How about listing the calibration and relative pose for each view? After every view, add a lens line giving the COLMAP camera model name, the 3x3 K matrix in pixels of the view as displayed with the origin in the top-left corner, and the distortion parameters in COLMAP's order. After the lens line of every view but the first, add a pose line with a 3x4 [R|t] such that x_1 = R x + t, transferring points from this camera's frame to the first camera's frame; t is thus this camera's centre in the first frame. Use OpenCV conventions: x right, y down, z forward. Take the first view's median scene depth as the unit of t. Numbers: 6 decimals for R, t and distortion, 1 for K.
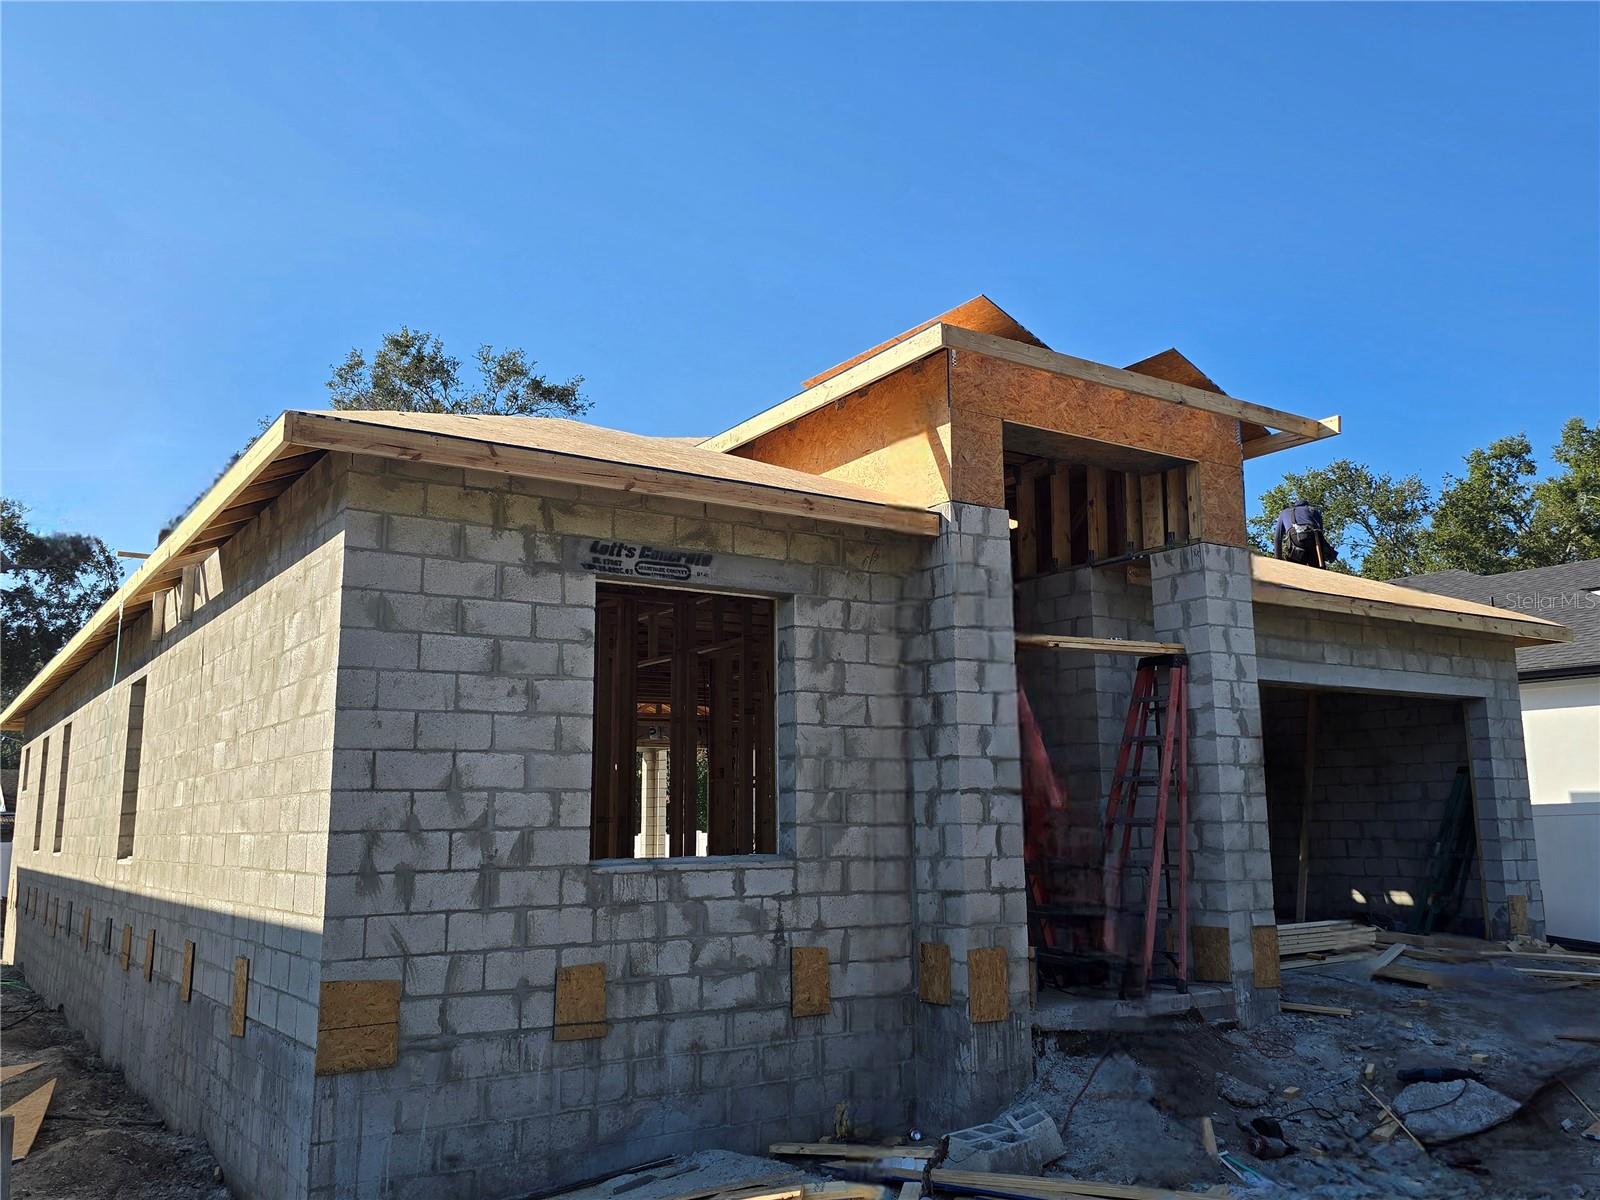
lens RADIAL K [[1330.6, 0, 808.6], [0, 1330.6, 593.6], [0, 0, 1]] dist [0.082748, -0.086393]
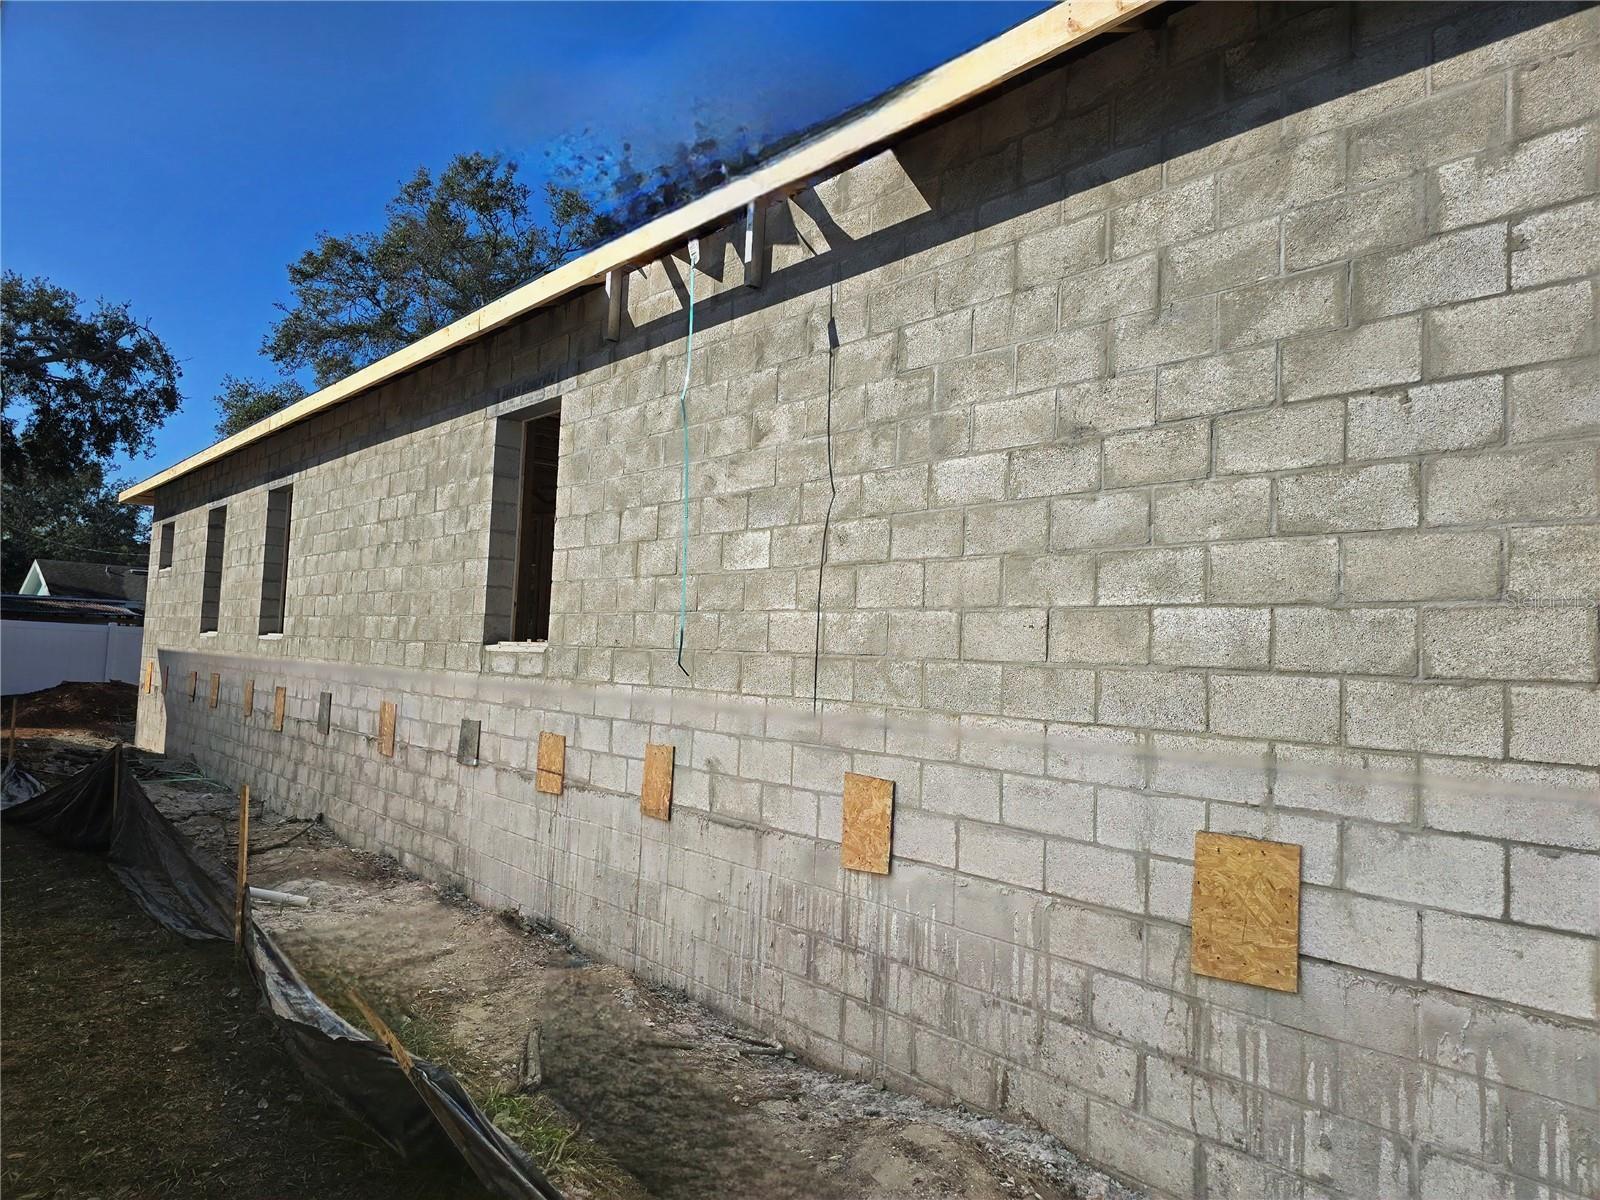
lens RADIAL K [[1078.1, 0, 803.3], [0, 1078.1, 601.7], [0, 0, 1]] dist [0.077440, -0.079206]
pose [[0.992200, 0.061269, 0.108563, -0.604427], [-0.073616, 0.990792, 0.113635, 0.135665], [-0.100601, -0.120740, 0.987573, 0.576741]]
